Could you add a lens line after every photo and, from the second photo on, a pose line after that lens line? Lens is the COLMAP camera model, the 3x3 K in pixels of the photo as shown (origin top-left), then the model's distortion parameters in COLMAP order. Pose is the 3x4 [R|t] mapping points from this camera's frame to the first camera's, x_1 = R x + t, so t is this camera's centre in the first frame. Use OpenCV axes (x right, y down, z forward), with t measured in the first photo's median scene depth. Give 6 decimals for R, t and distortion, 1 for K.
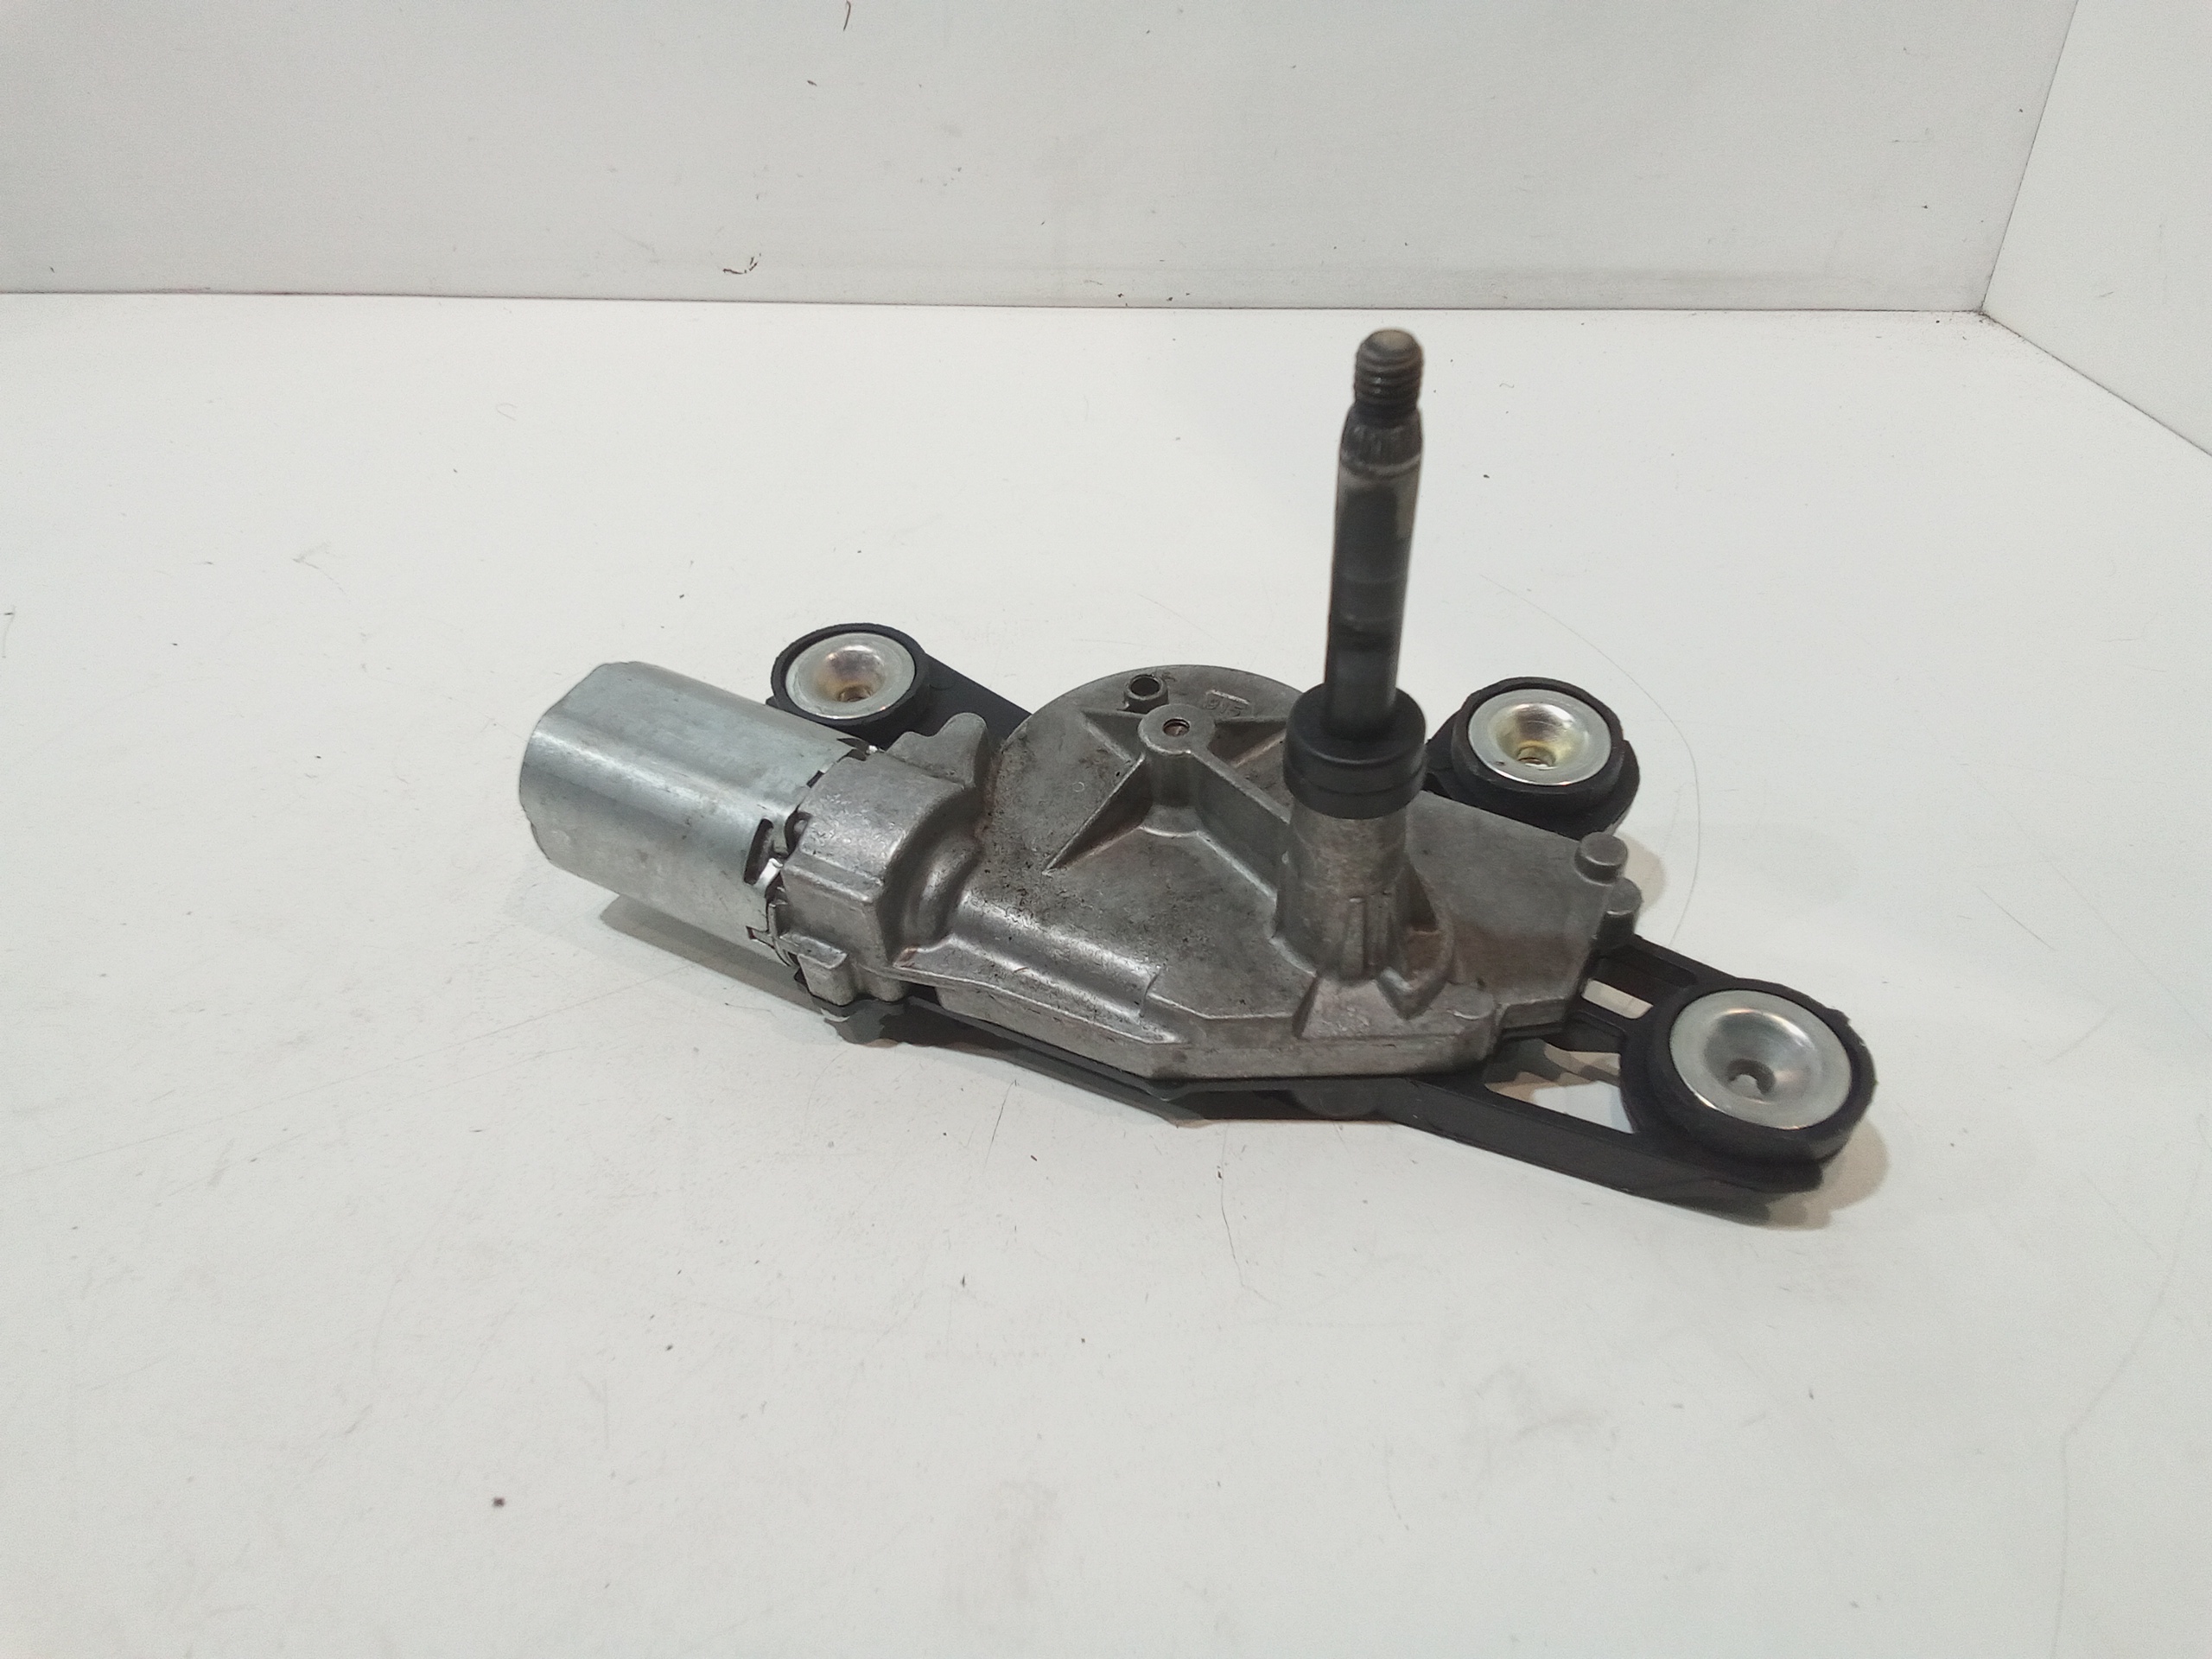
lens RADIAL K [[1454.6, 0, 1138.7], [0, 1454.6, 837.0], [0, 0, 1]] dist [0.054133, -0.063941]
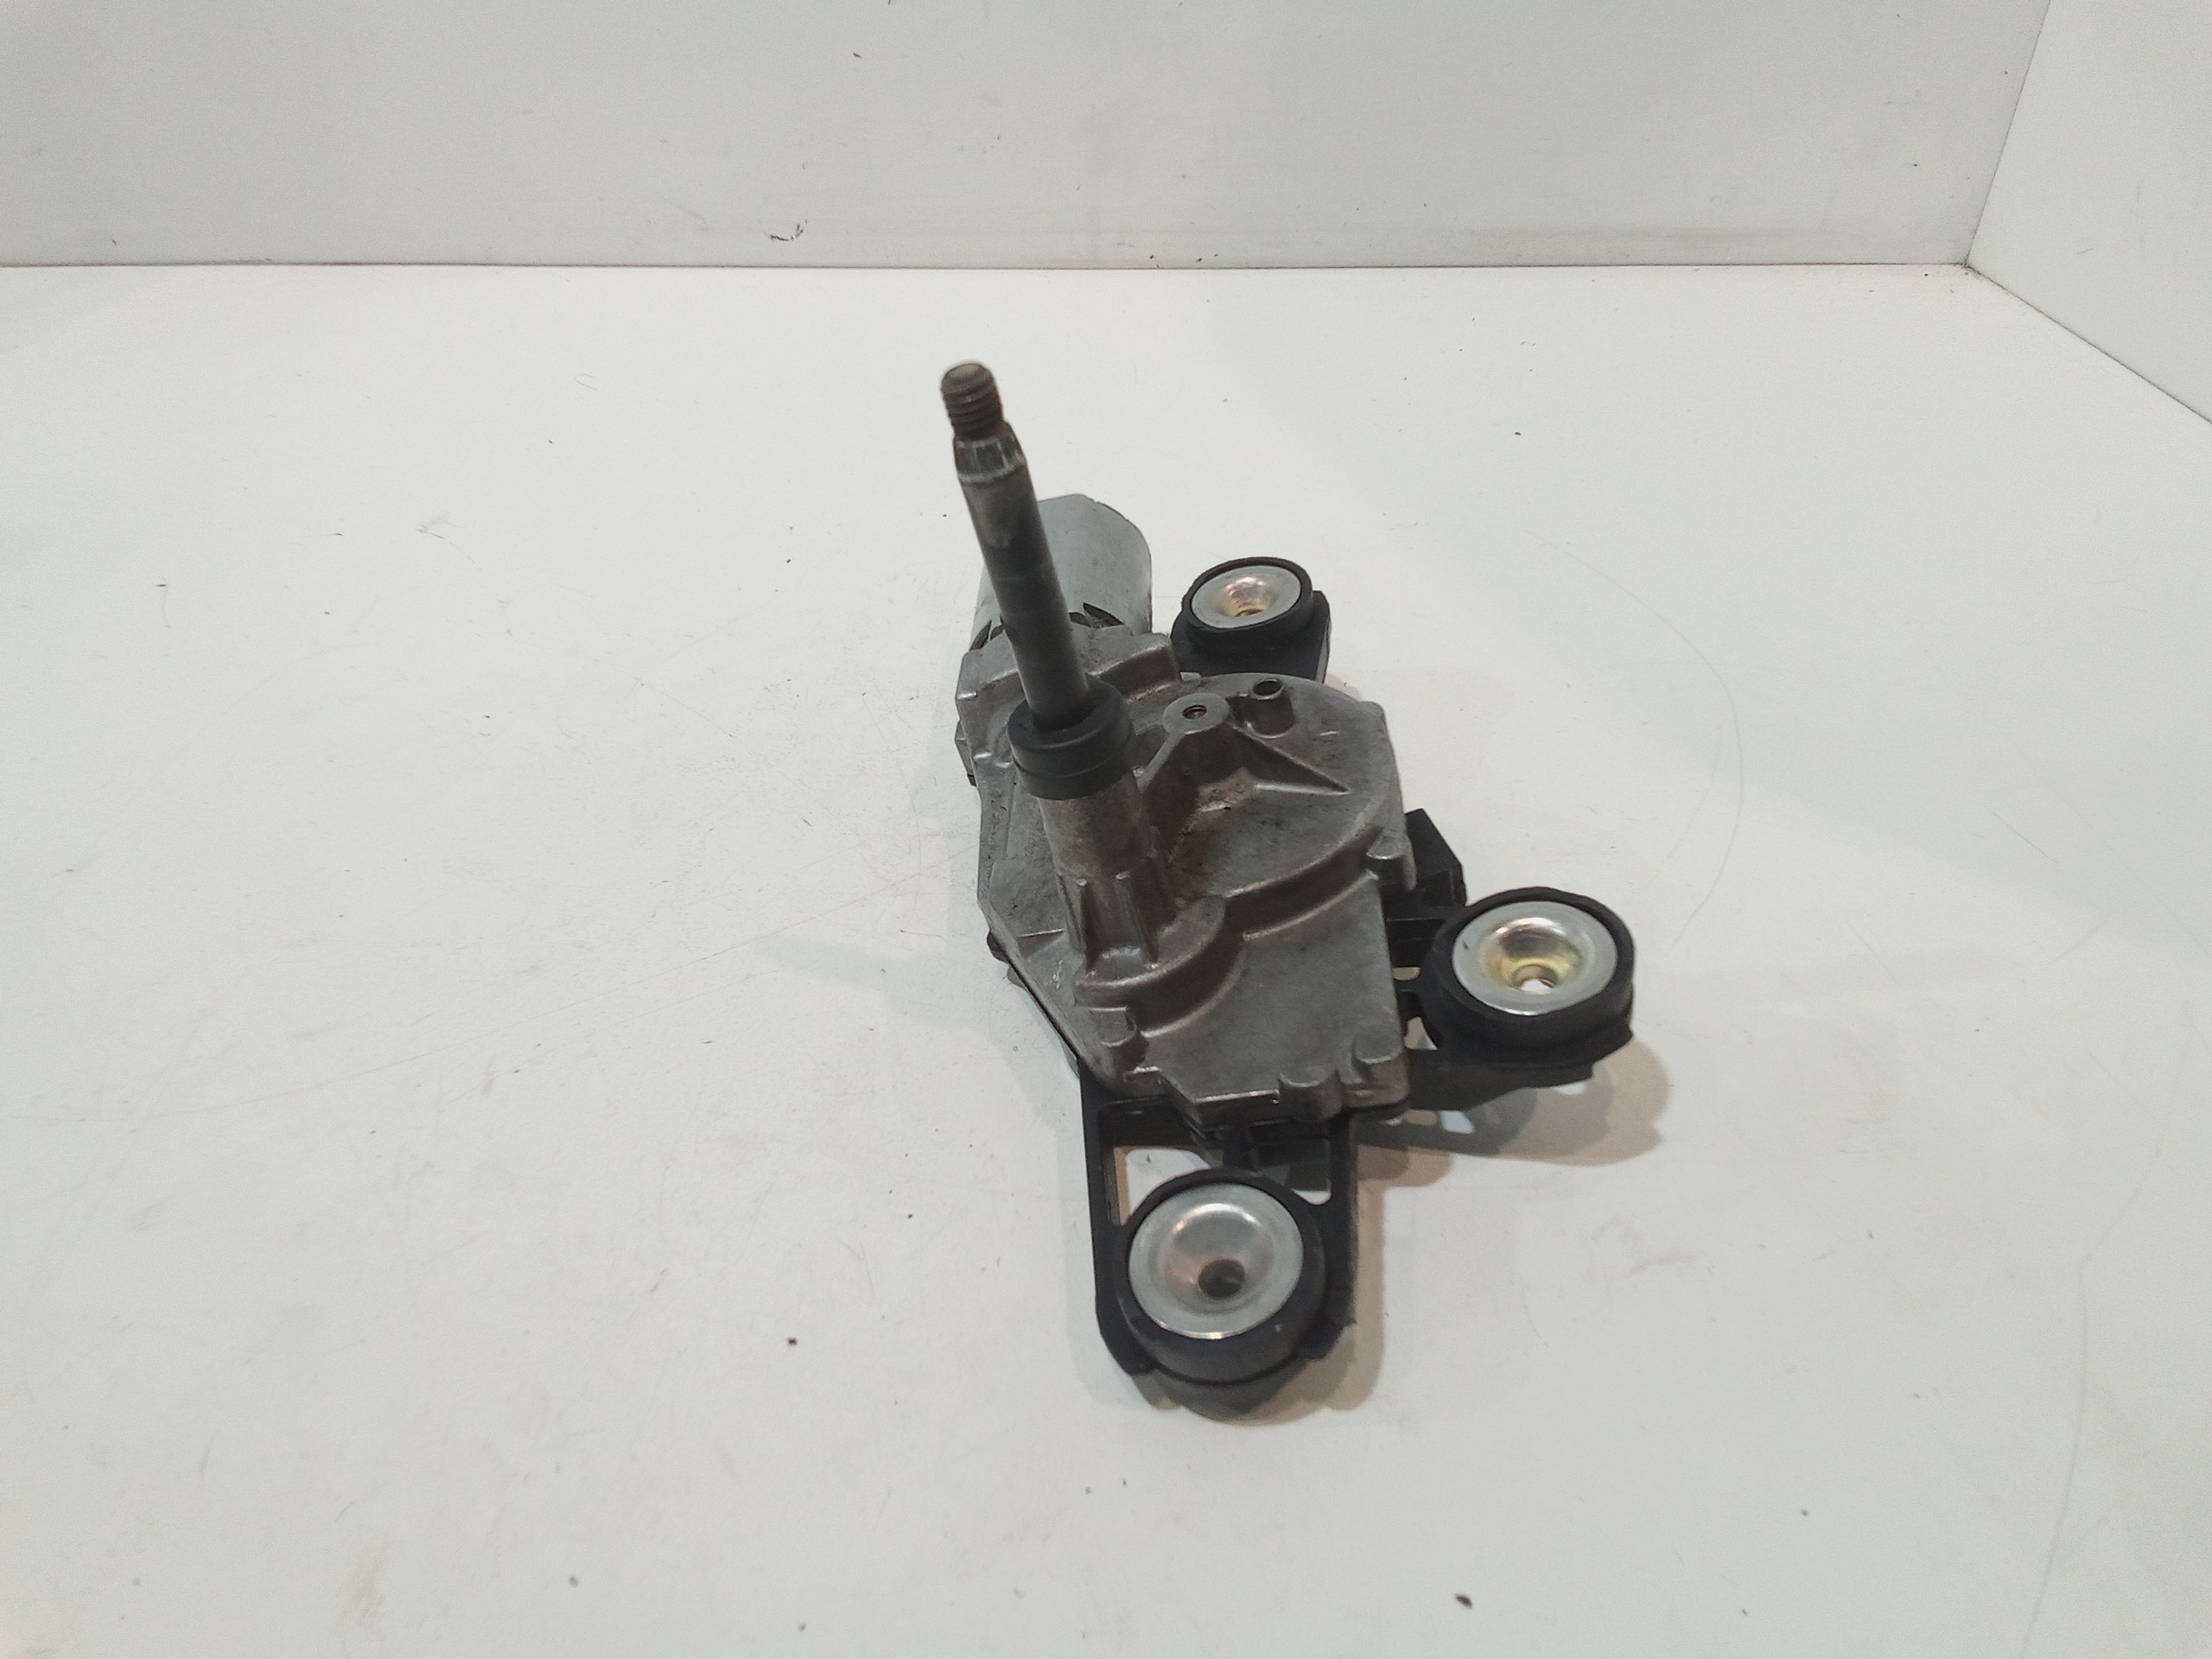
lens RADIAL K [[1454.0, 0, 1132.3], [0, 1454.0, 828.9], [0, 0, 1]] dist [0.052346, -0.064034]
pose [[0.999662, -0.017499, 0.019225, -0.079875], [0.016779, 0.999175, 0.036982, -0.002315], [-0.019857, -0.036647, 0.999131, -0.084575]]
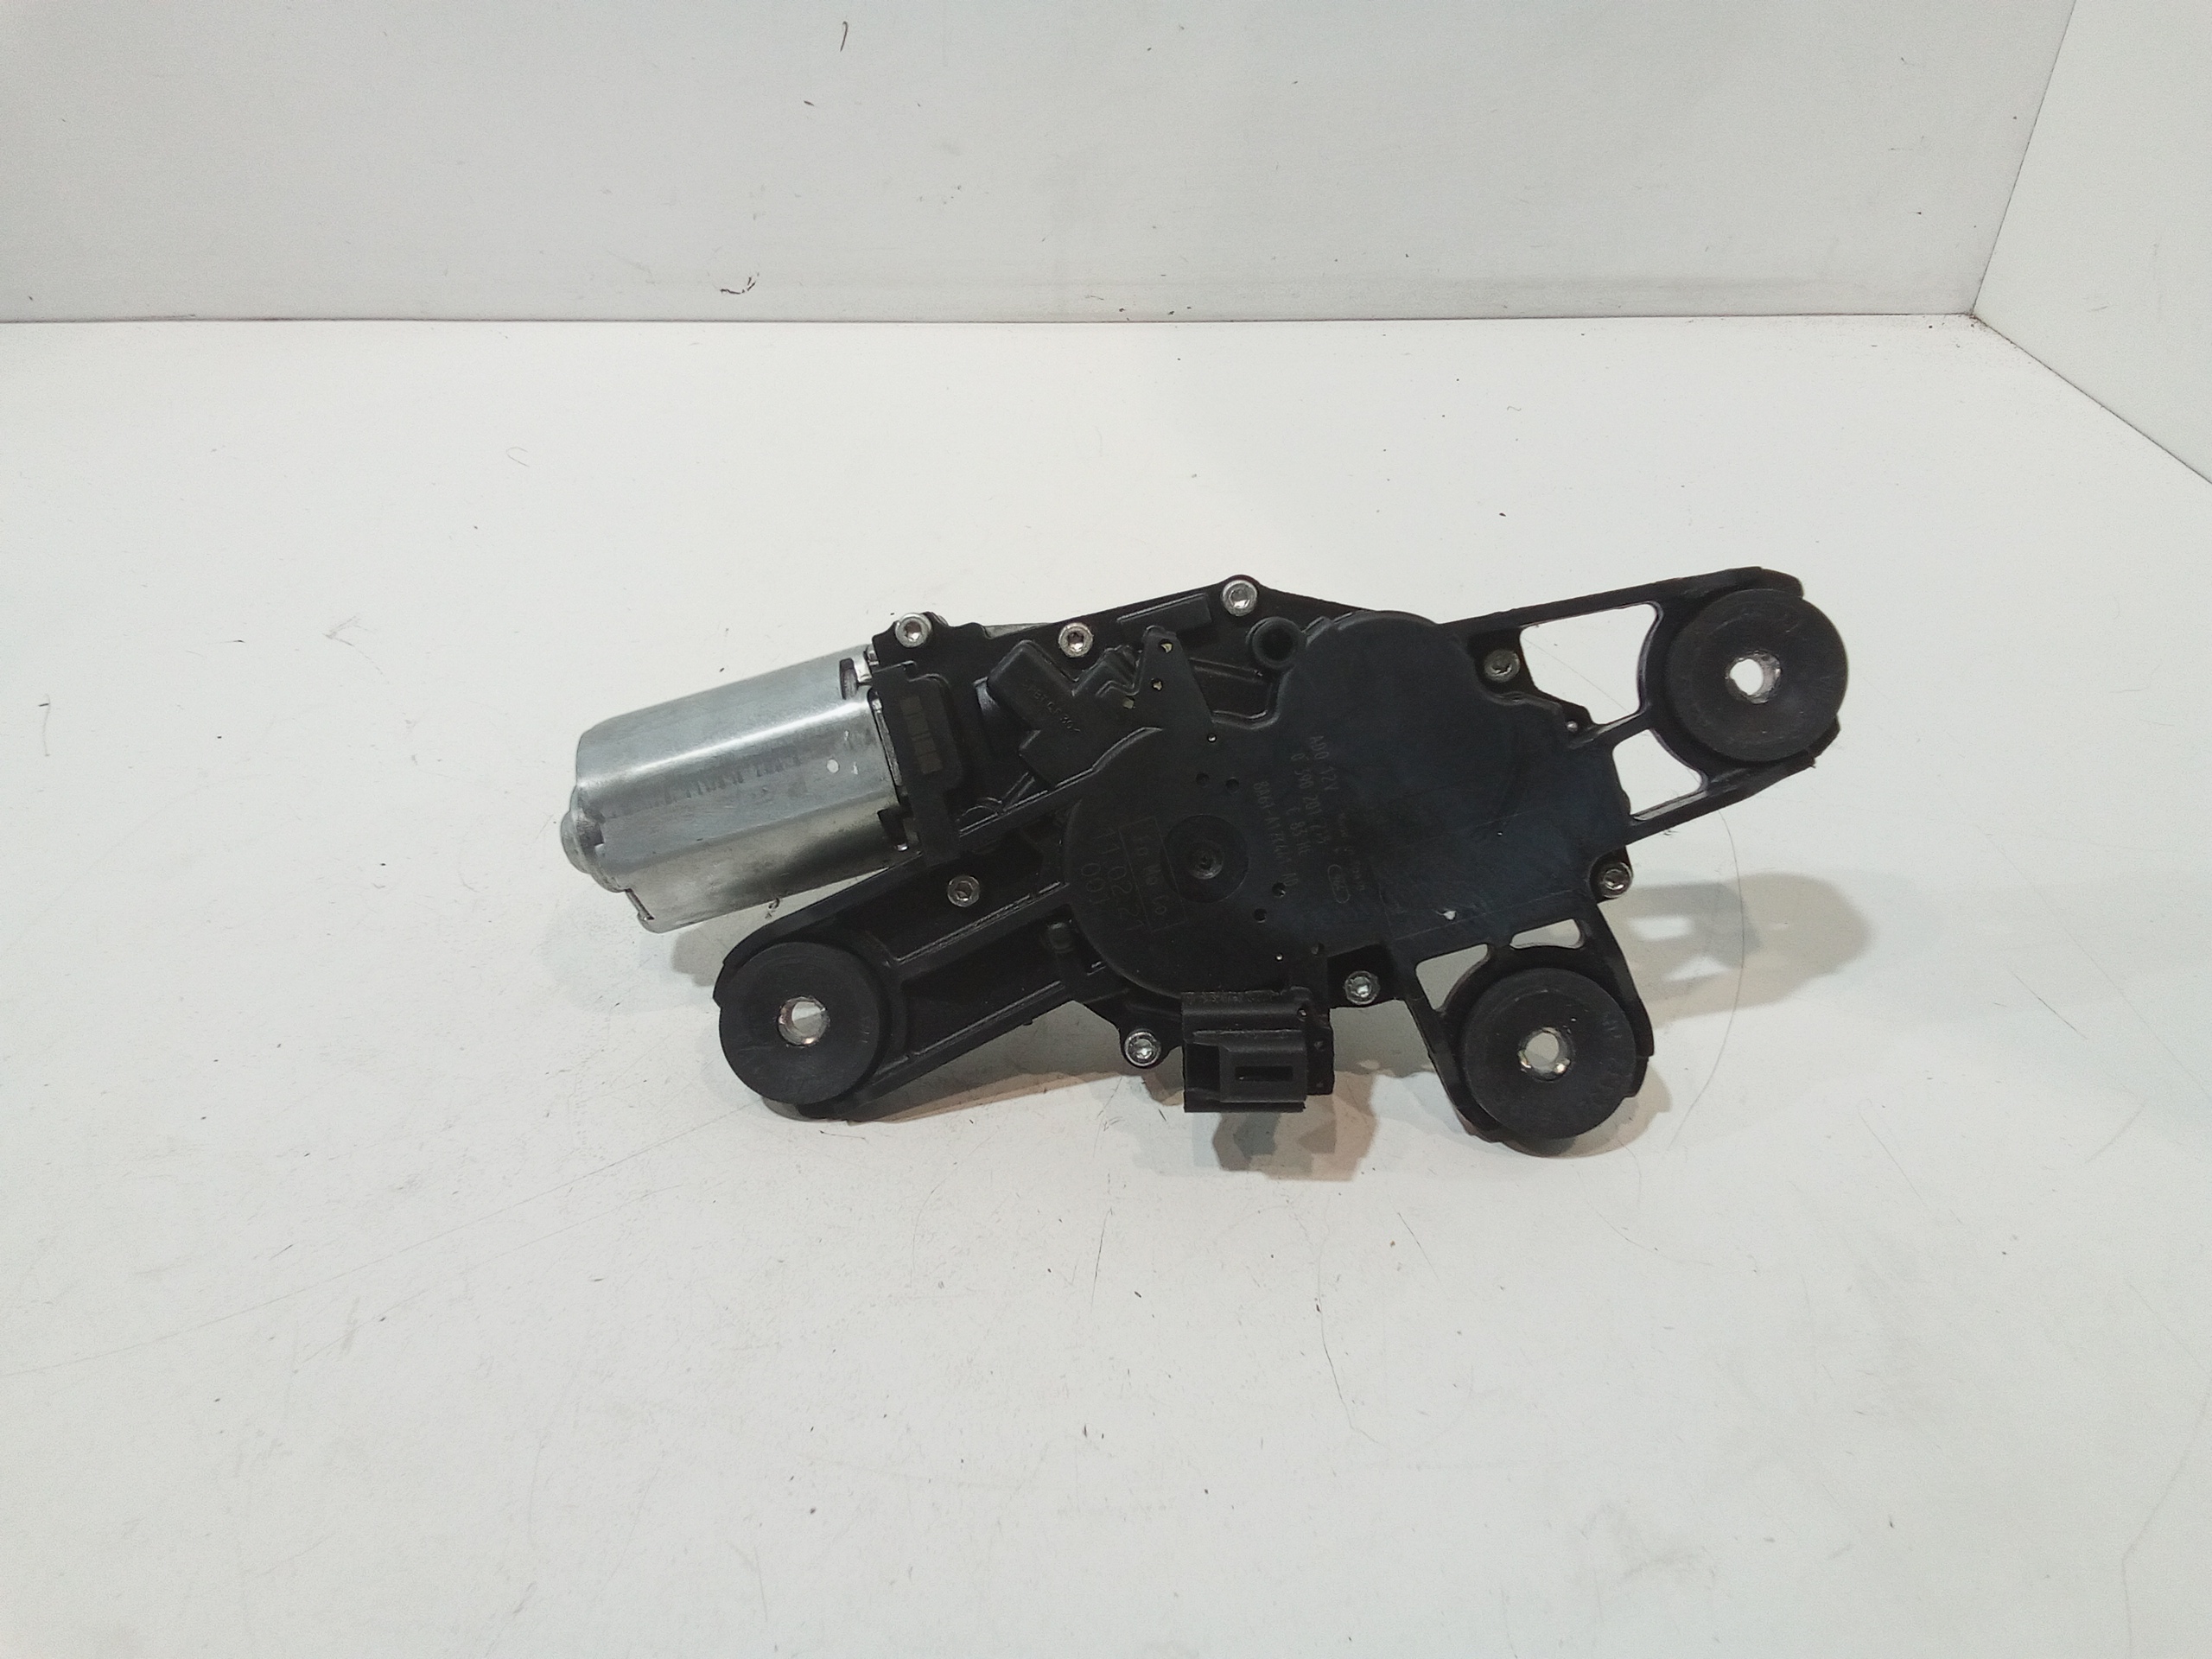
lens RADIAL K [[1454.0, 0, 1132.3], [0, 1454.0, 828.9], [0, 0, 1]] dist [0.052346, -0.064034]
pose [[0.999501, -0.020732, 0.023852, -0.054082], [0.019668, 0.998838, 0.044005, -0.090543], [-0.024736, -0.043514, 0.998747, -0.014594]]
